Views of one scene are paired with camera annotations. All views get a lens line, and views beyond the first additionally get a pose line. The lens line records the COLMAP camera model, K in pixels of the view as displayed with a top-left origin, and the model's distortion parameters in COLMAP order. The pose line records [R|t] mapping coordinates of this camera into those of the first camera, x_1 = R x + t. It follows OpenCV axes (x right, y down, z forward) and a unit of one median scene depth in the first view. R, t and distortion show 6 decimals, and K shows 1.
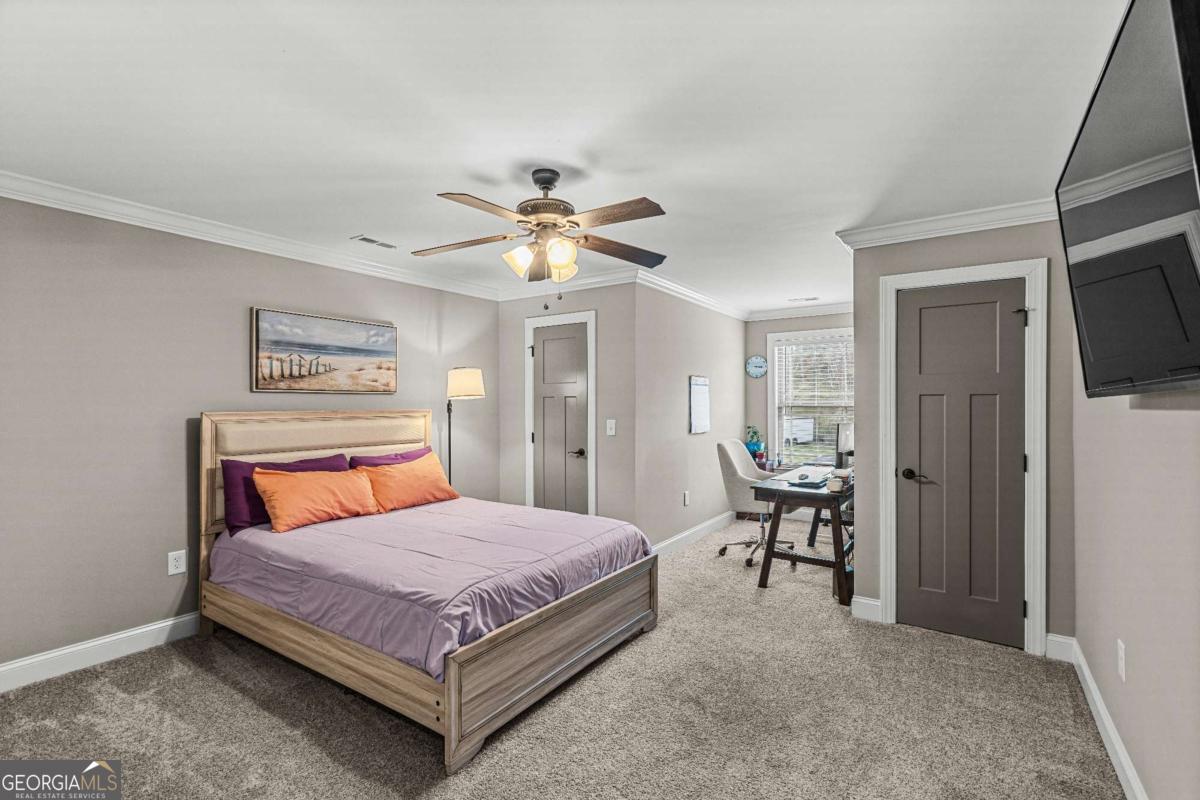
lens RADIAL K [[533.6, 0, 598.0], [0, 533.6, 402.6], [0, 0, 1]] dist [0.000764, -0.000124]
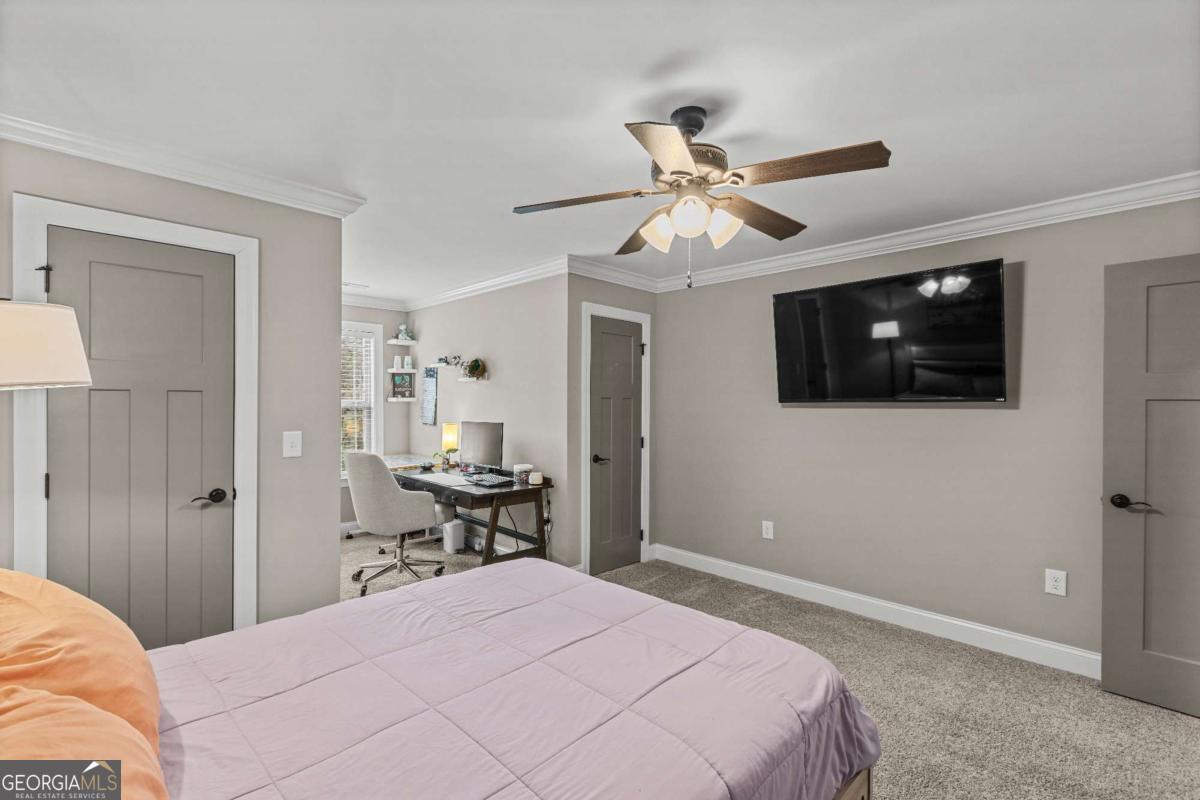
lens RADIAL K [[533.6, 0, 598.0], [0, 533.6, 402.6], [0, 0, 1]] dist [0.000764, -0.000124]
pose [[0.185206, -0.001394, 0.982699, -0.711059], [-0.007610, 0.999967, 0.002853, -0.006492], [-0.982670, -0.008006, 0.185189, 0.777962]]
